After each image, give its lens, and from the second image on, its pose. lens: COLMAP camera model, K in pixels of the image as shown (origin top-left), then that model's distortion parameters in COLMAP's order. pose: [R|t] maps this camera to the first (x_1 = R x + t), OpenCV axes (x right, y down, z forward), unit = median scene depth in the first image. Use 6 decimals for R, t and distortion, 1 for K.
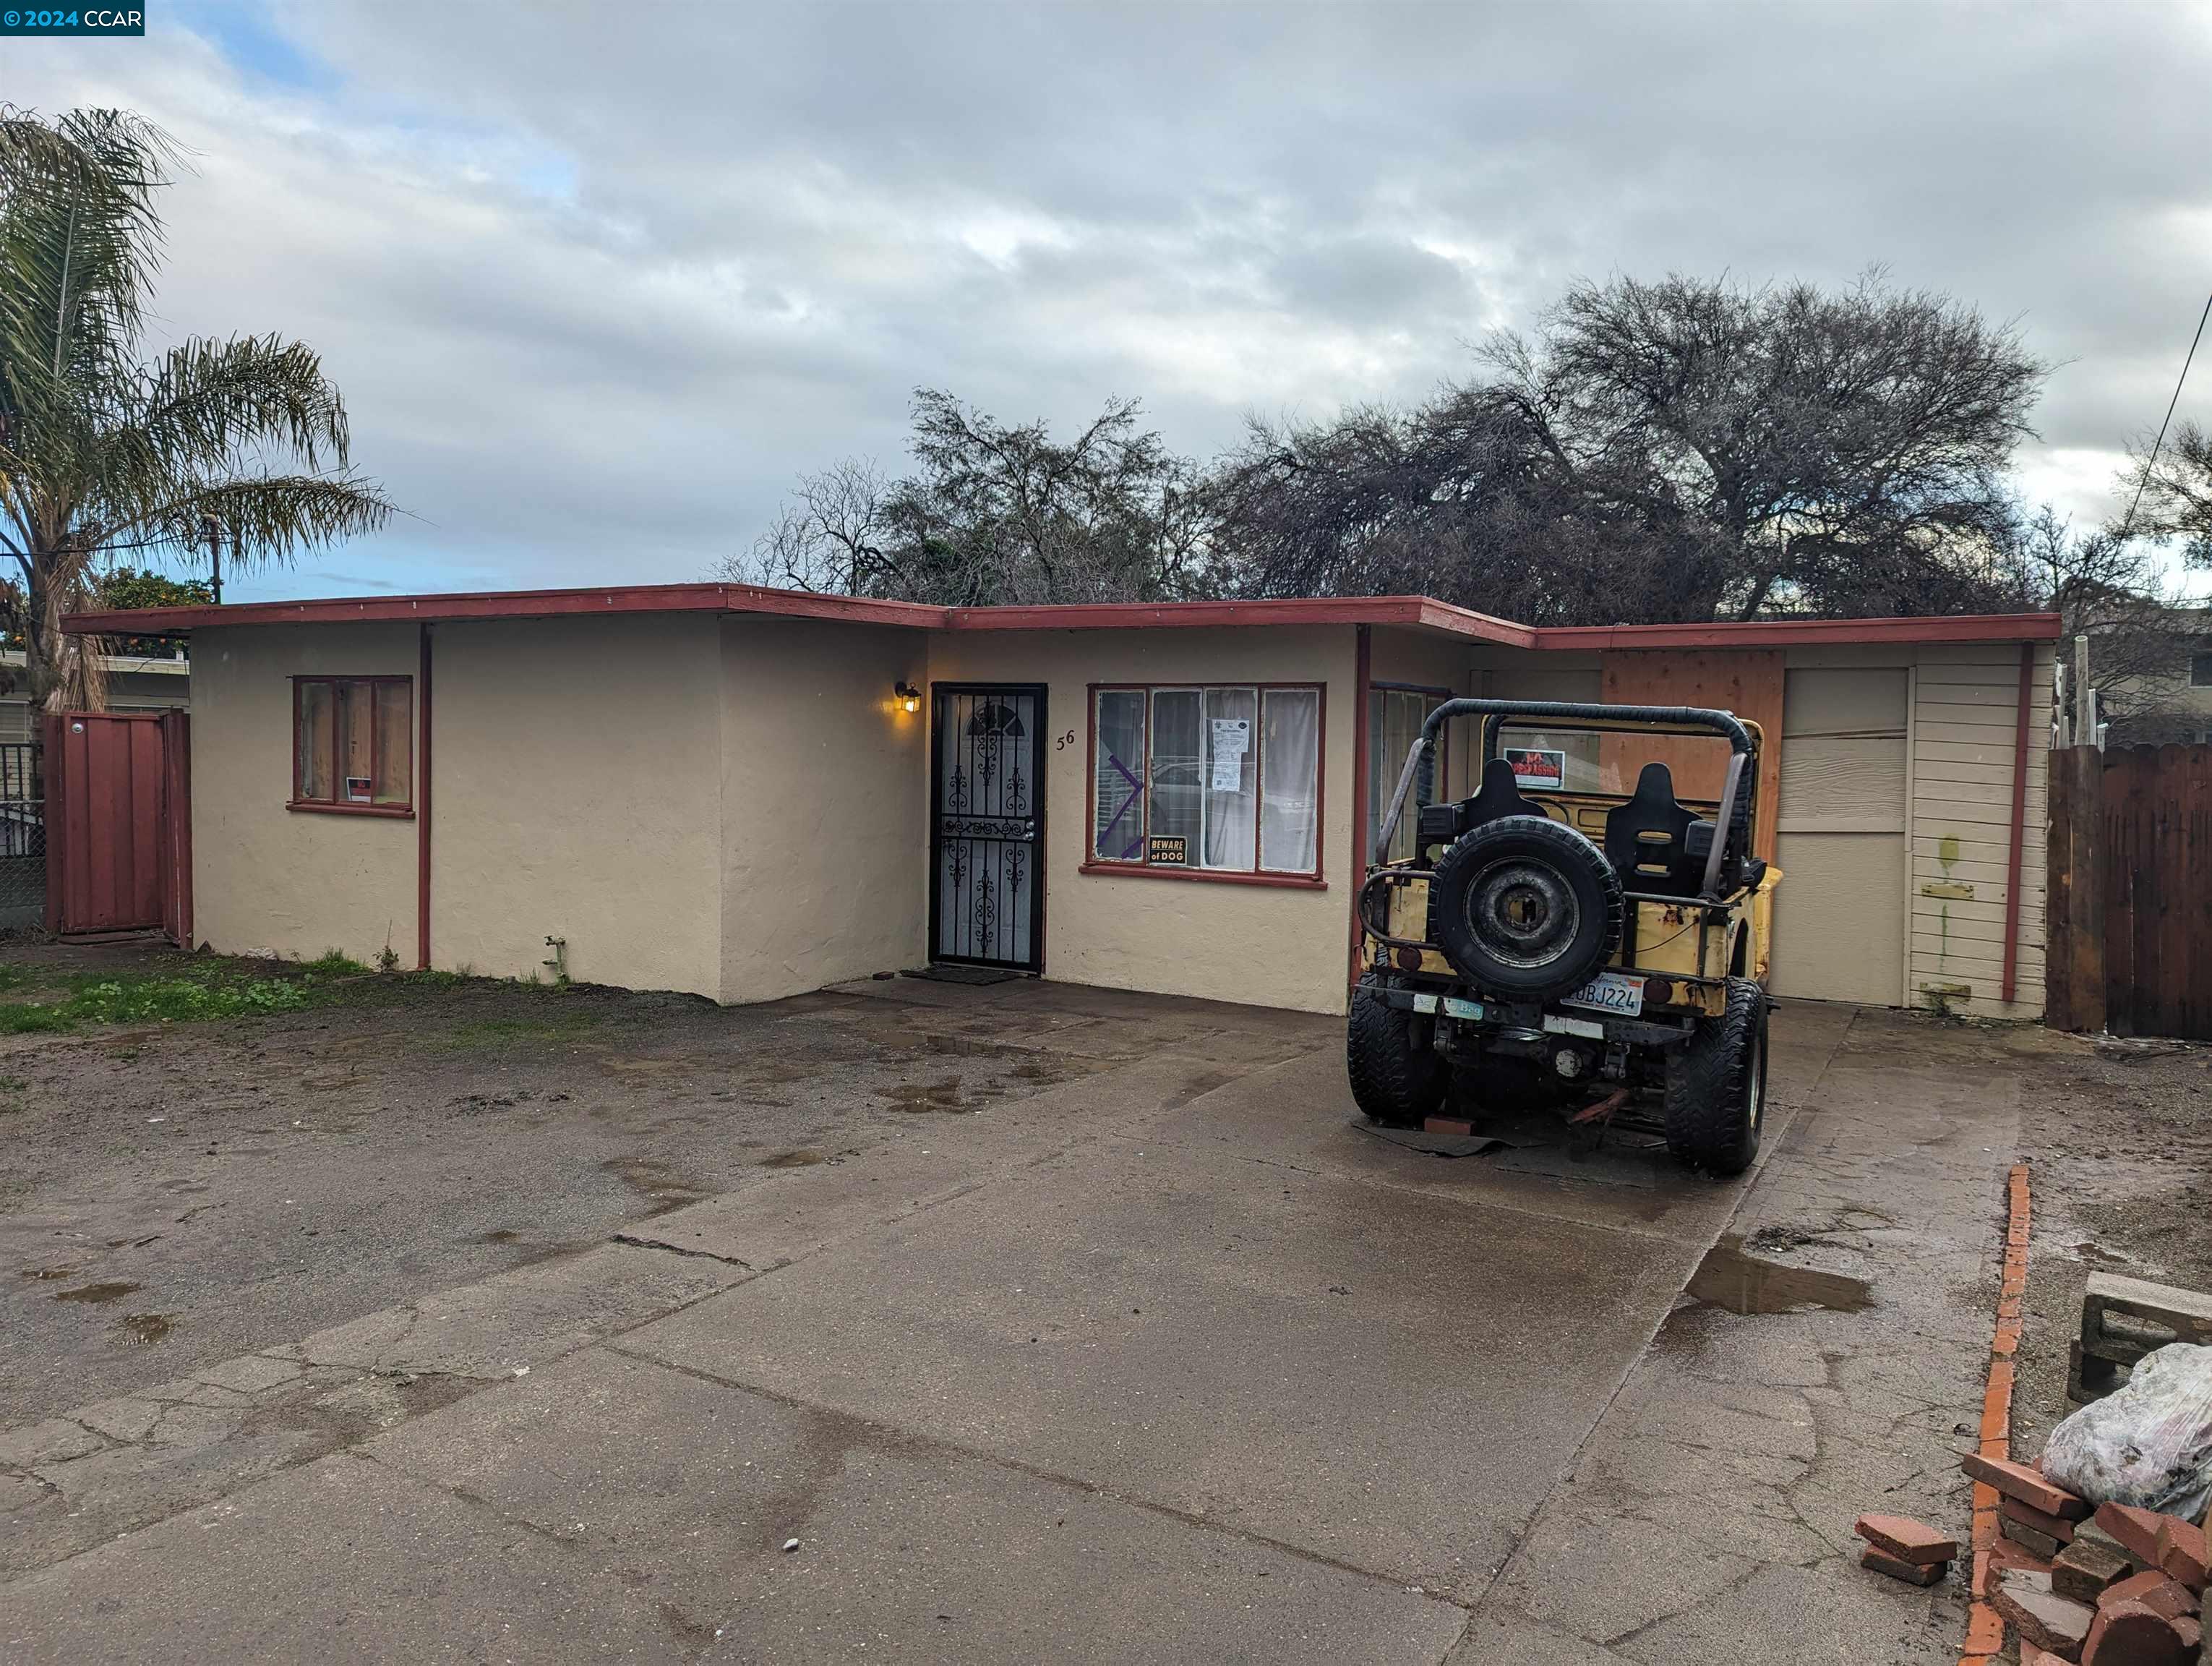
lens RADIAL K [[1557.2, 0, 1099.4], [0, 1557.2, 826.5], [0, 0, 1]] dist [0.064801, -0.049265]
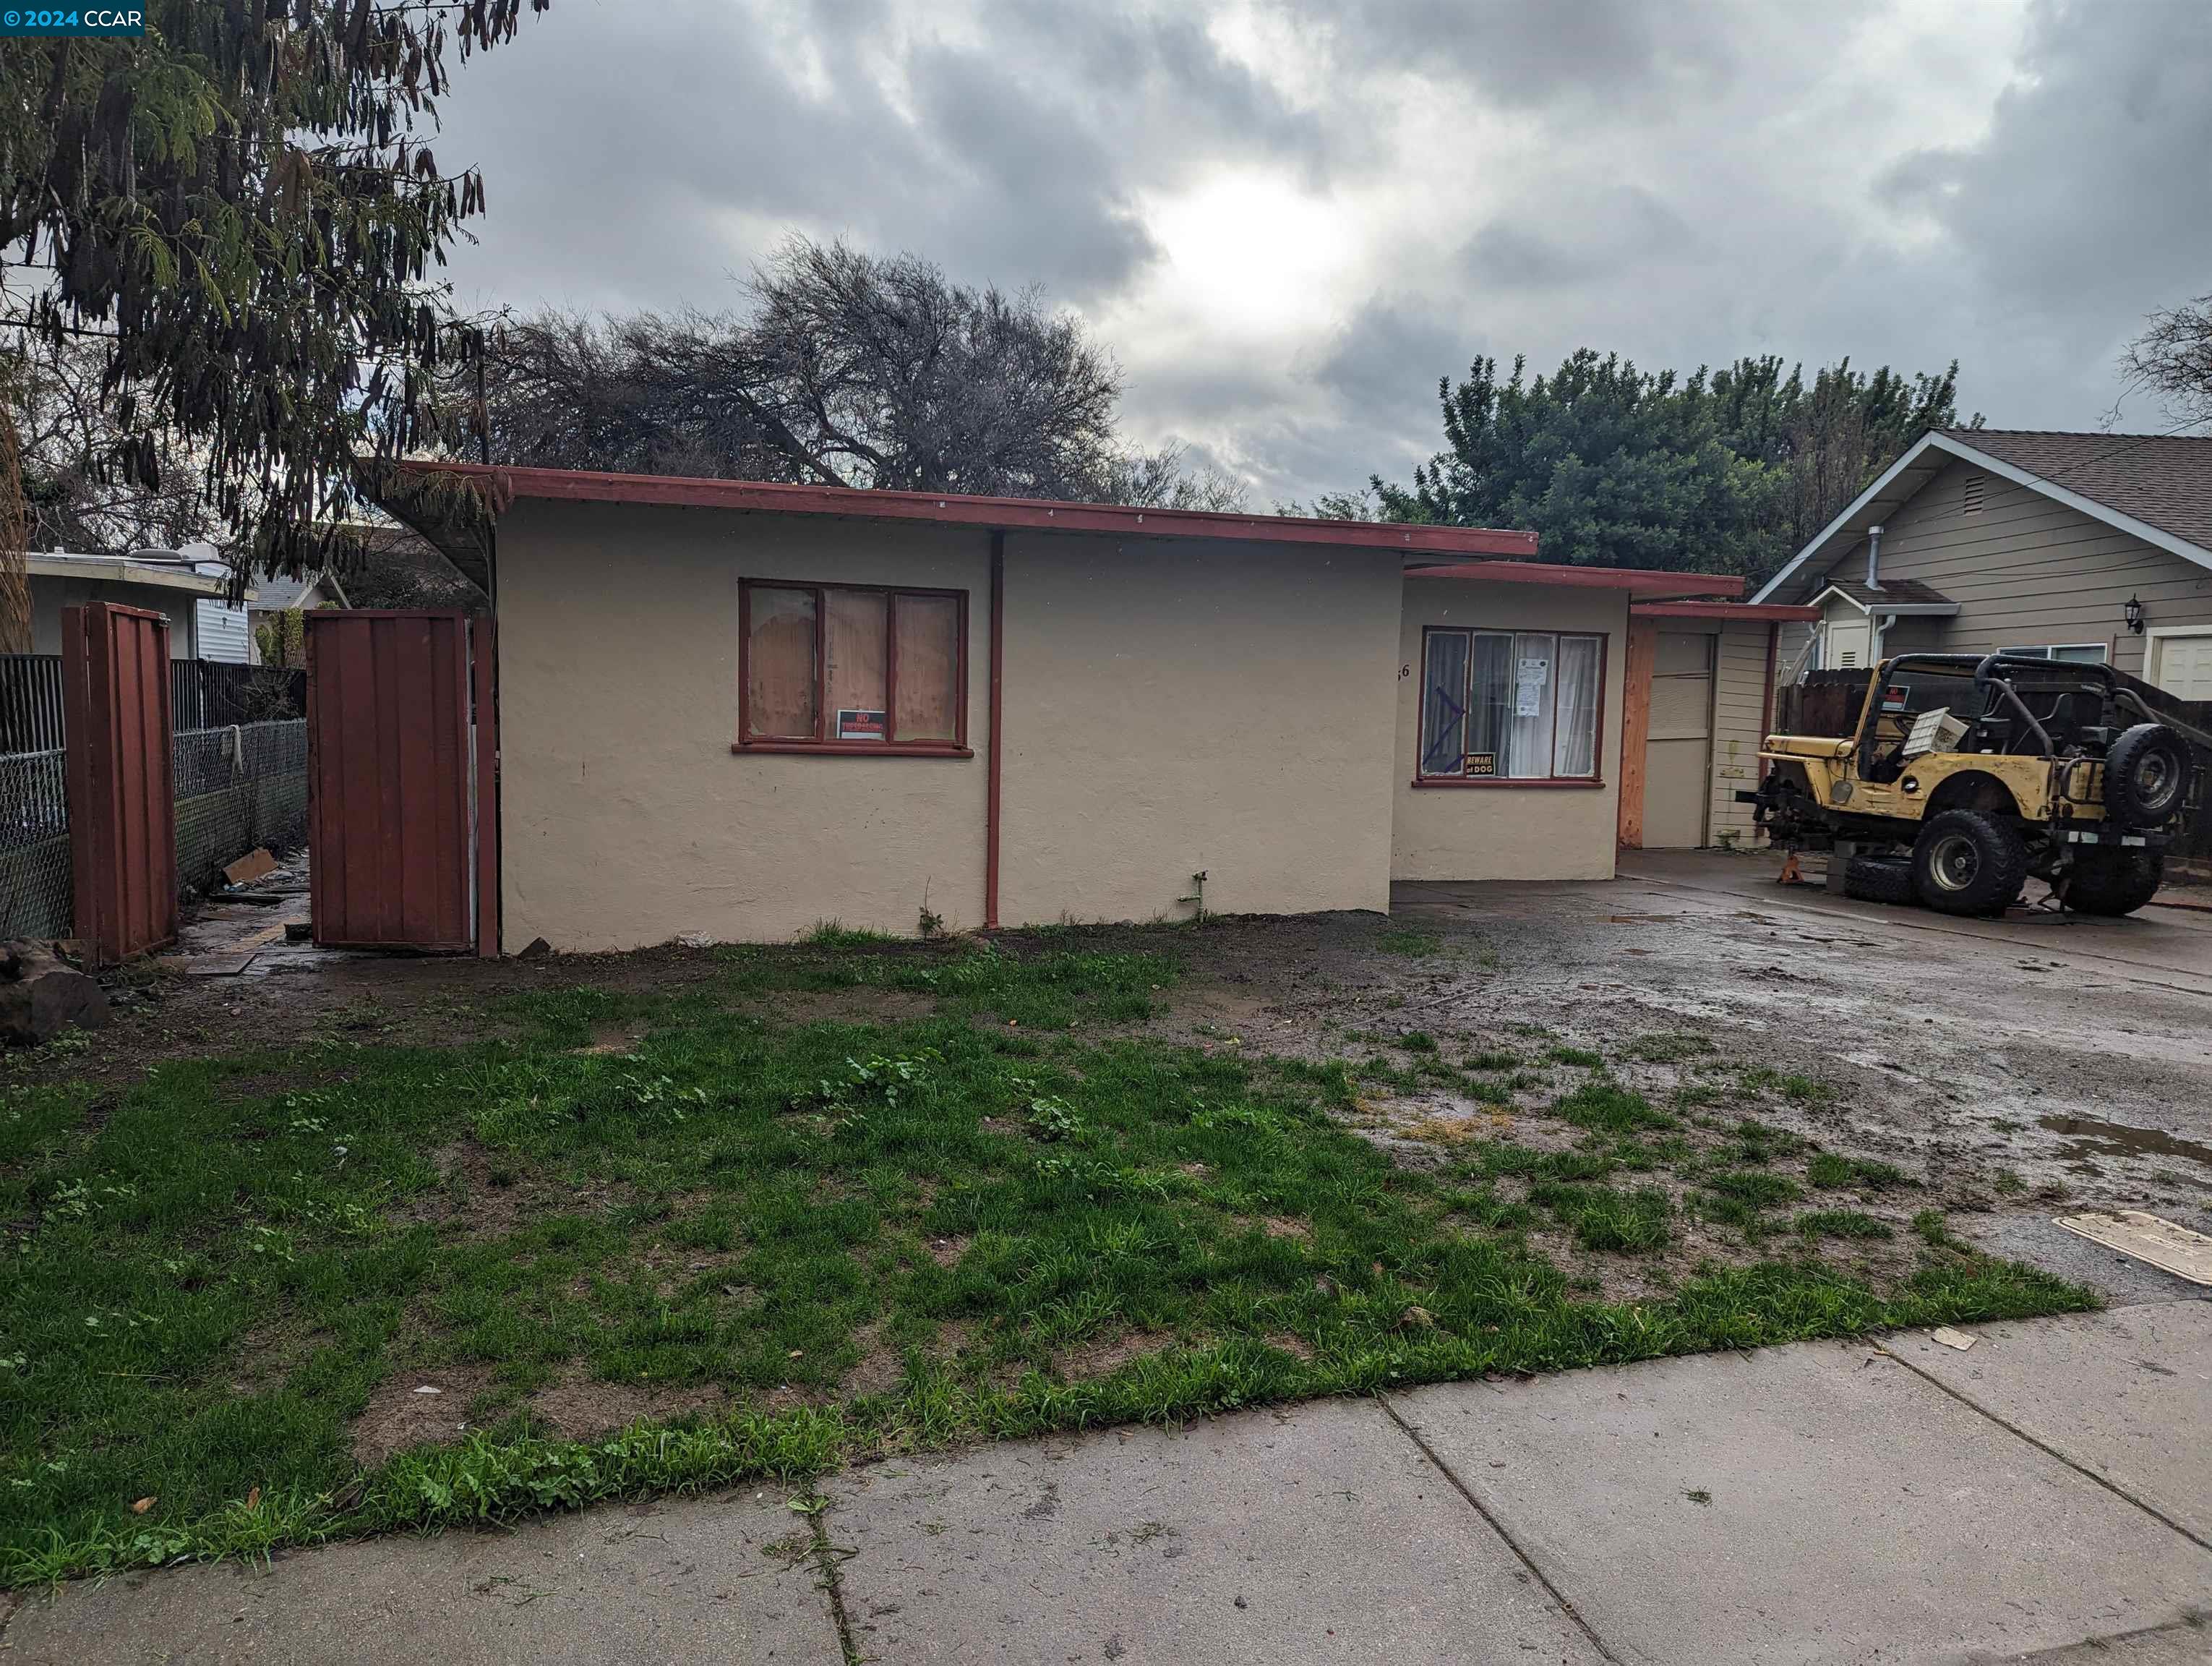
lens RADIAL K [[1557.2, 0, 1092.3], [0, 1557.2, 835.9], [0, 0, 1]] dist [0.064801, -0.049265]
pose [[0.672361, -0.065346, 0.737333, -1.084520], [0.027177, 0.997603, 0.063630, -0.015265], [-0.739724, -0.022744, 0.672526, 0.389966]]
